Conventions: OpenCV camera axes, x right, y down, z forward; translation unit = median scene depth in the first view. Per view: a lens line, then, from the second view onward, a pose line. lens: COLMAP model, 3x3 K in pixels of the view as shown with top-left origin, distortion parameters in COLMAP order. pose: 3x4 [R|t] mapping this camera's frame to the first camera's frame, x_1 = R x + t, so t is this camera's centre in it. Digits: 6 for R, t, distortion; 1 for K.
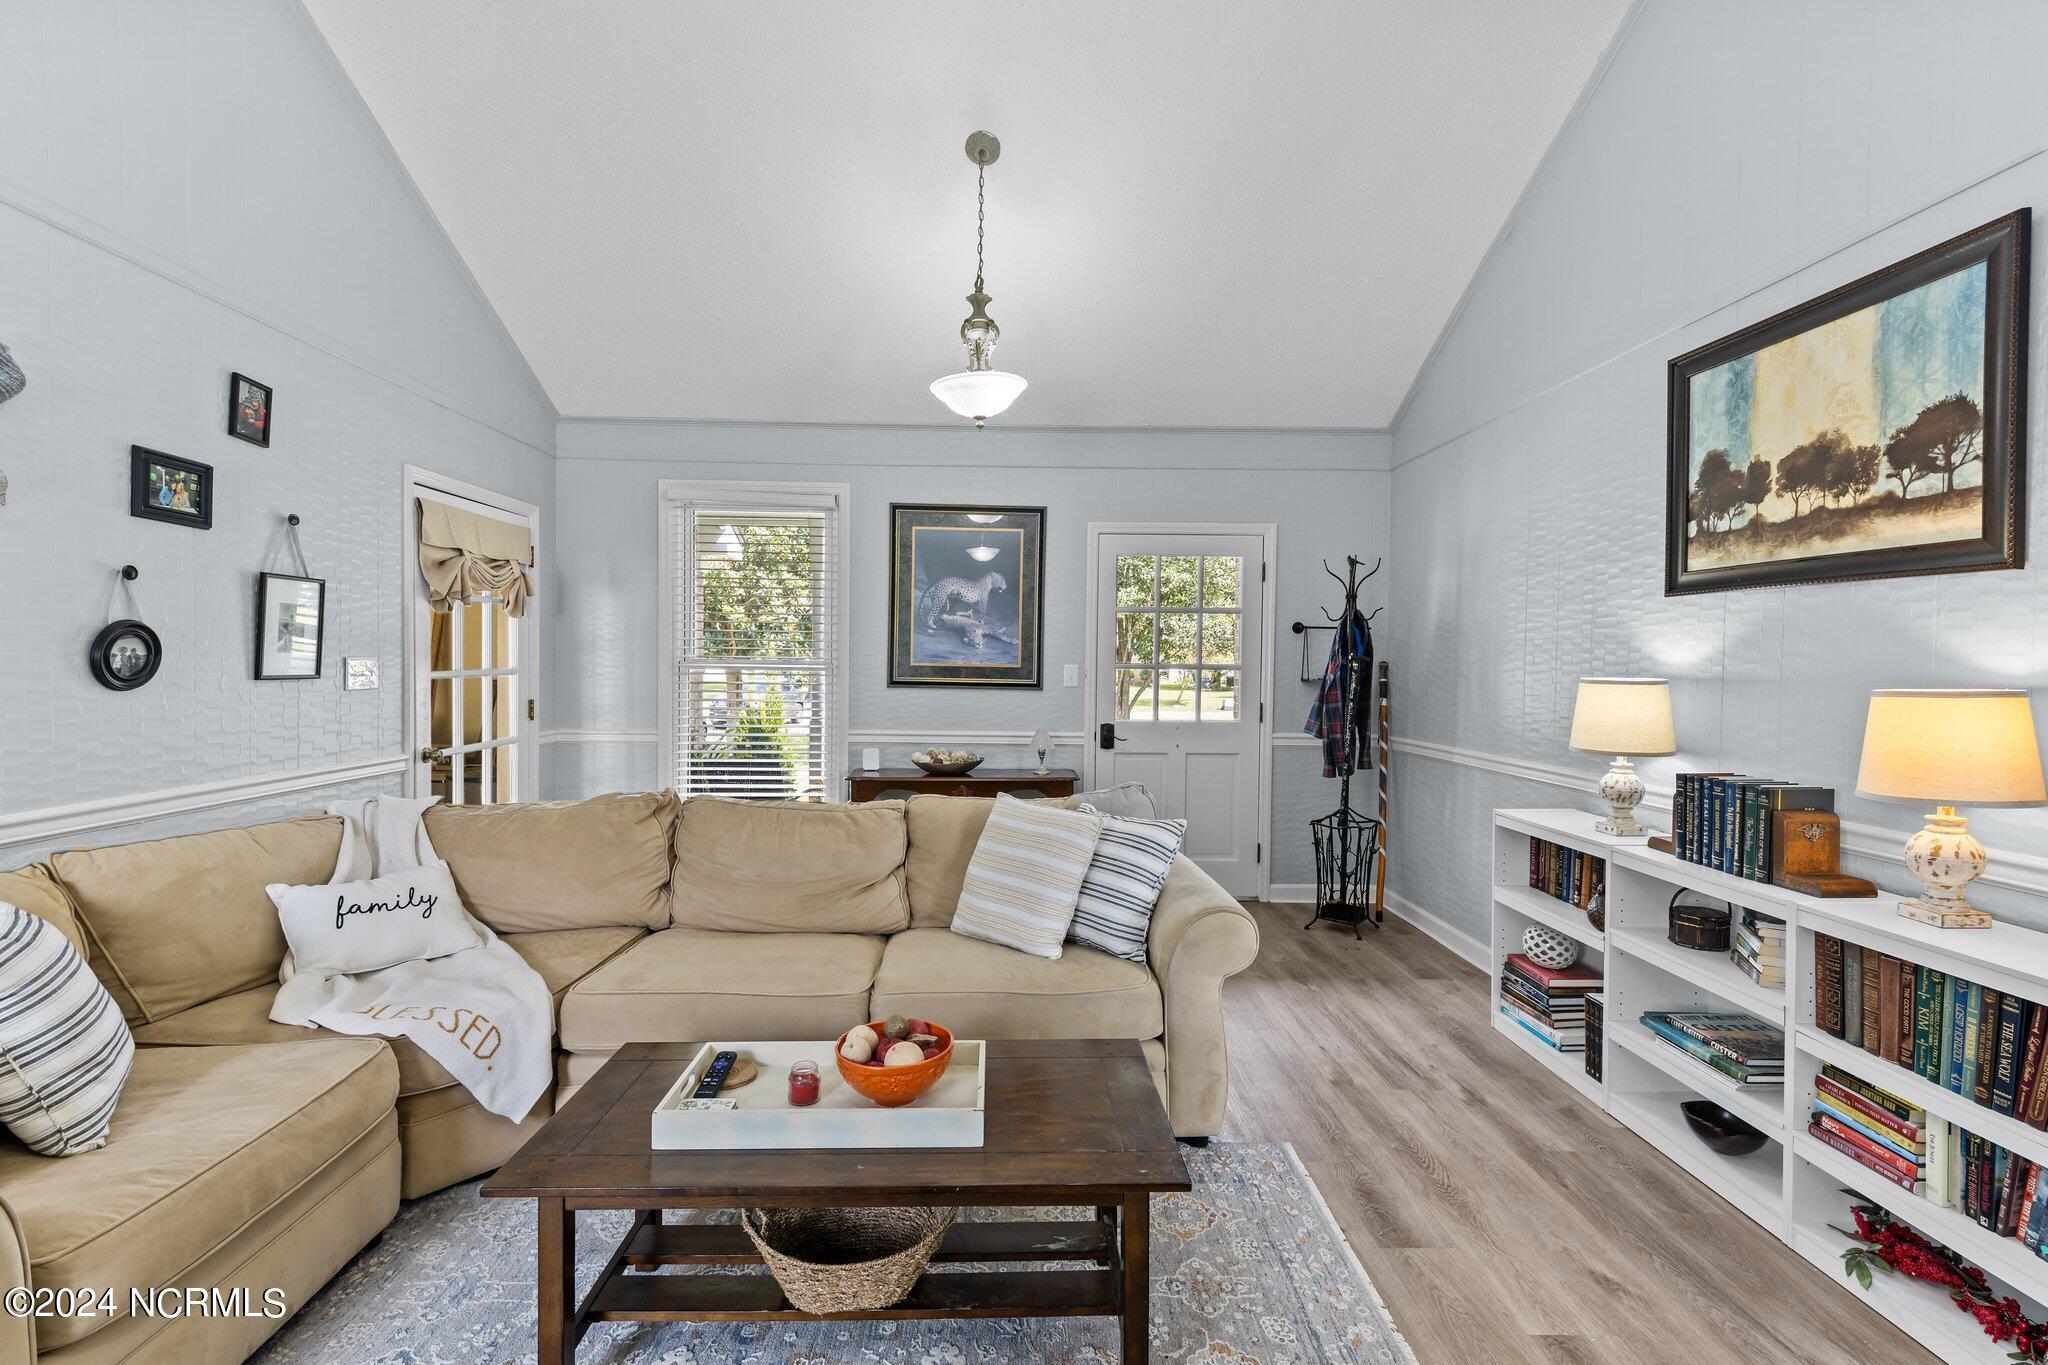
lens RADIAL K [[896.2, 0, 1024.5], [0, 896.2, 692.1], [0, 0, 1]] dist [0.002893, 0.000054]
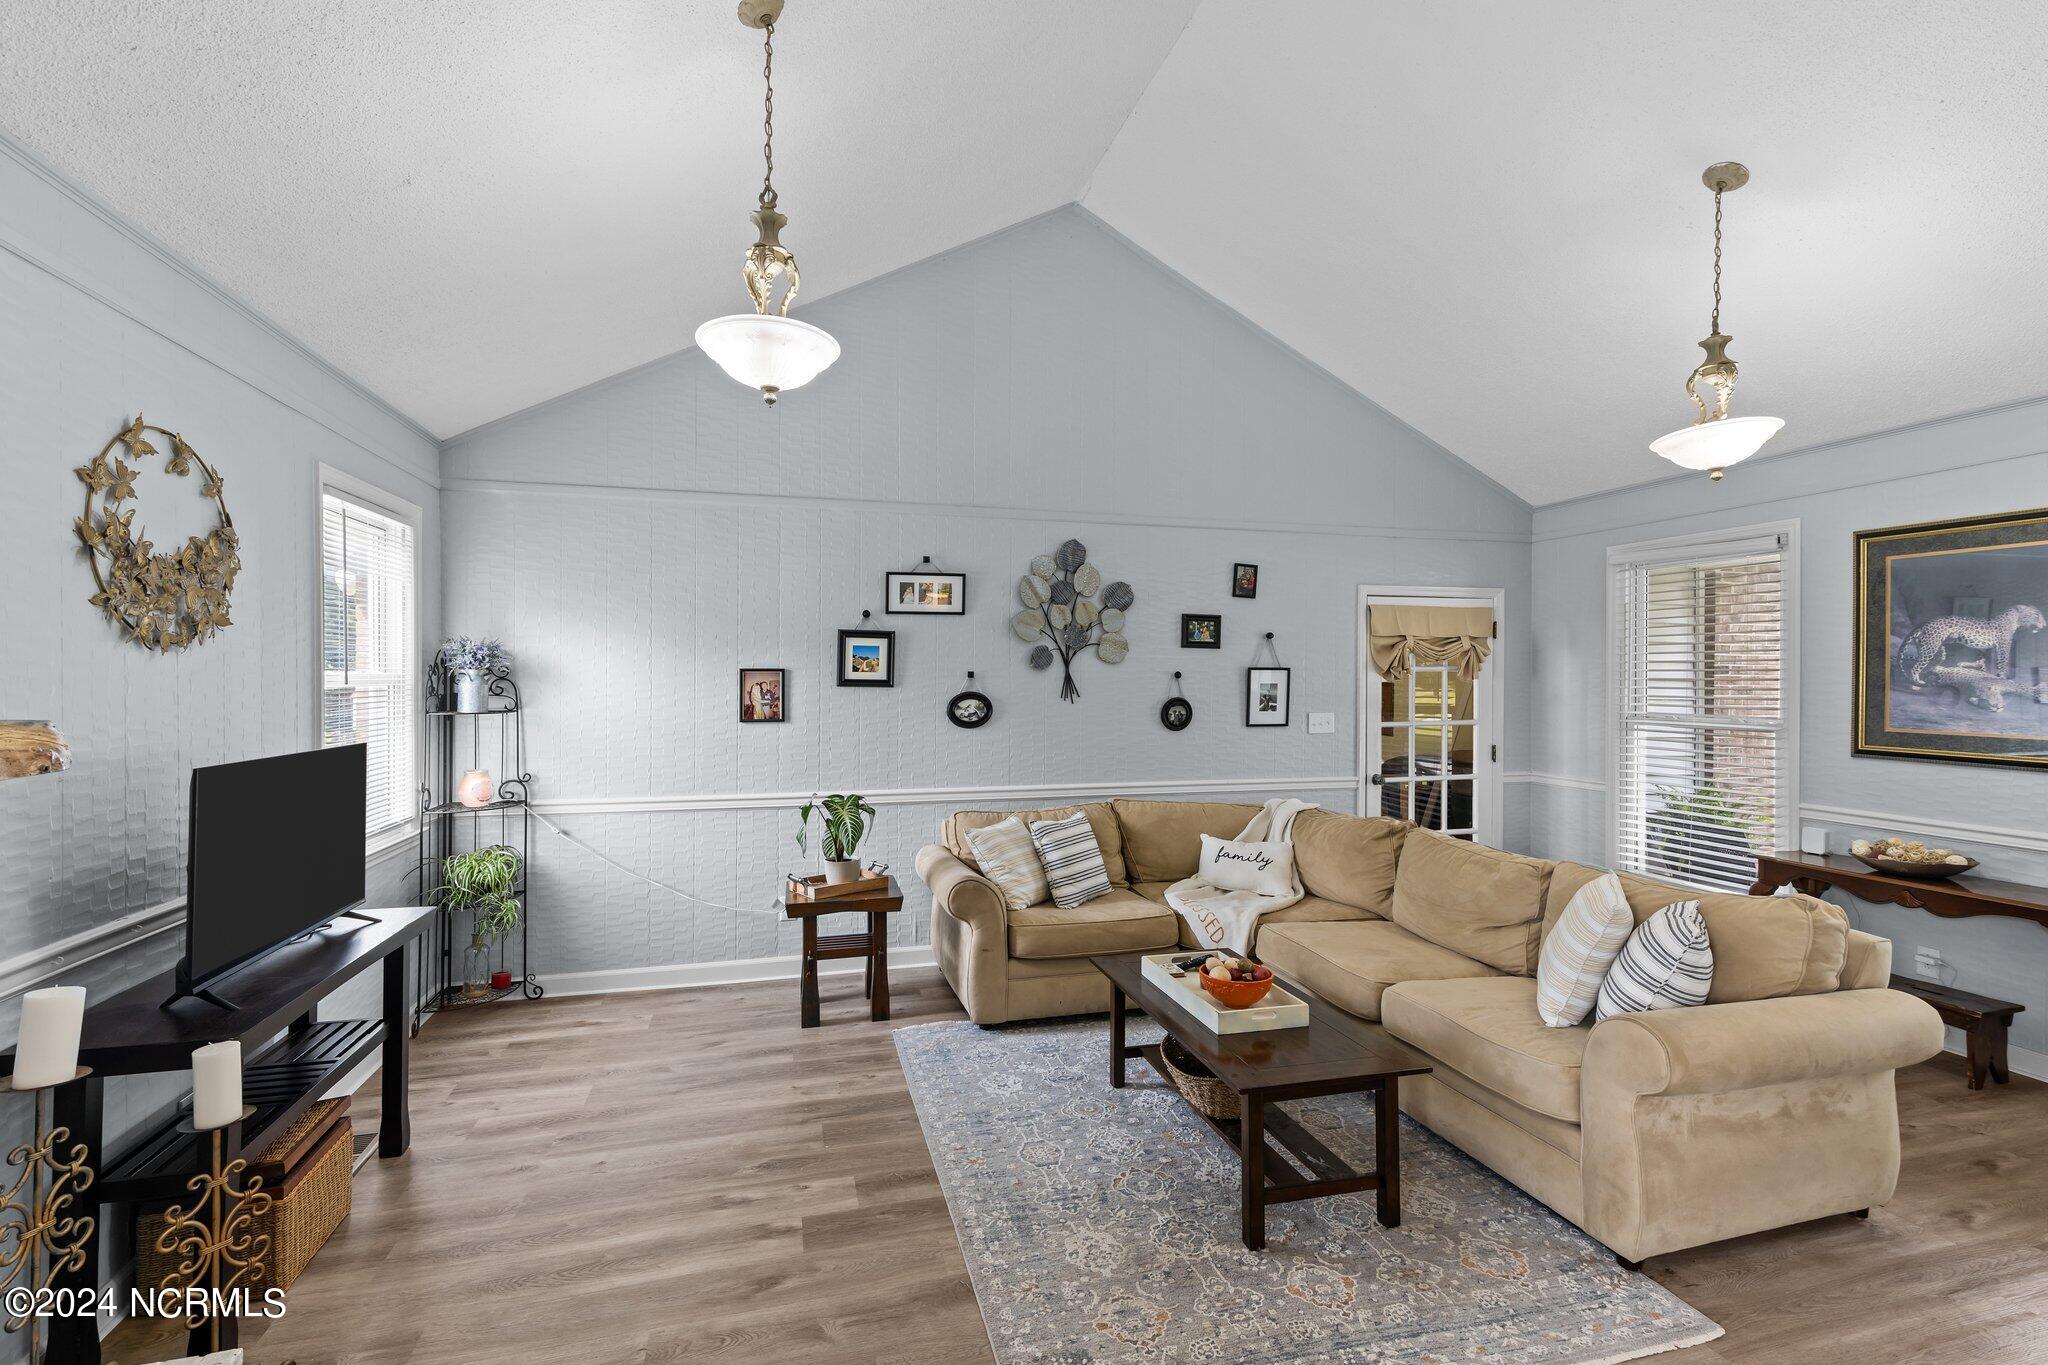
lens RADIAL K [[919.0, 0, 1020.6], [0, 919.0, 687.7], [0, 0, 1]] dist [-0.018031, 0.000189]
pose [[0.228282, 0.001971, -0.973593, 0.669503], [-0.035546, 0.999348, -0.006311, -0.050361], [0.972946, 0.036048, 0.228204, 0.099200]]
